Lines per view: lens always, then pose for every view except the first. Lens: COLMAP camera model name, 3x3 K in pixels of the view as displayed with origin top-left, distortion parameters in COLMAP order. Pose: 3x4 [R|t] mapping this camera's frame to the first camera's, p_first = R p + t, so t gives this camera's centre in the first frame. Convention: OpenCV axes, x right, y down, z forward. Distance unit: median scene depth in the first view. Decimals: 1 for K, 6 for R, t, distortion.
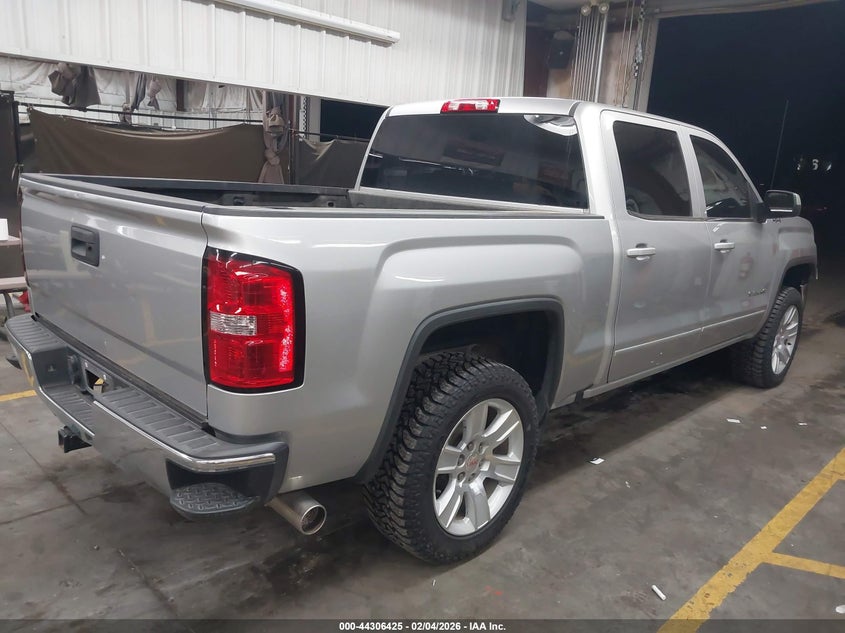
lens RADIAL K [[665.1, 0, 420.5], [0, 665.1, 312.9], [0, 0, 1]] dist [-0.006158, 0.003862]
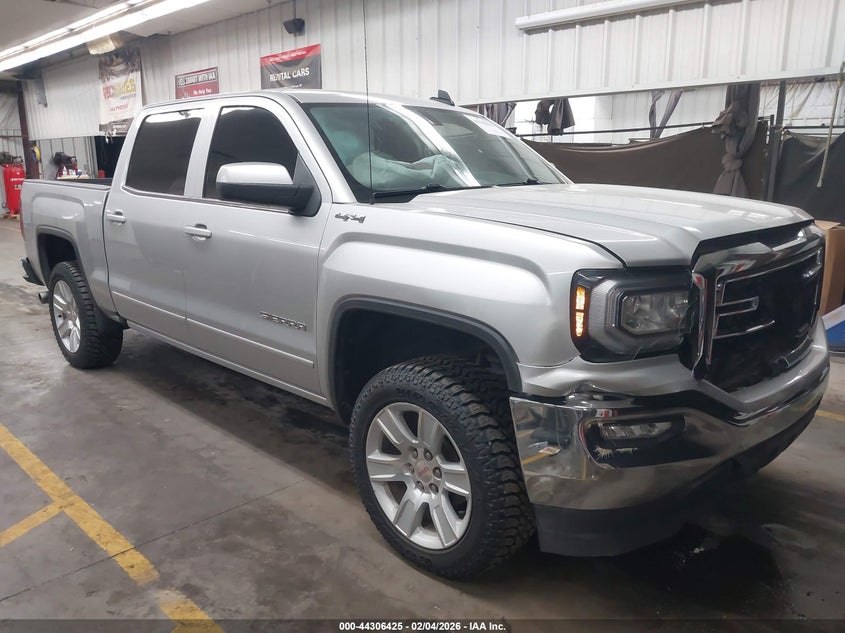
lens RADIAL K [[665.1, 0, 418.6], [0, 665.1, 314.3], [0, 0, 1]] dist [-0.006158, 0.003862]
pose [[0.002465, 0.157768, -0.987473, 1.088310], [-0.207107, 0.966146, 0.153844, -0.156640], [0.978315, 0.204133, 0.035056, 1.048359]]
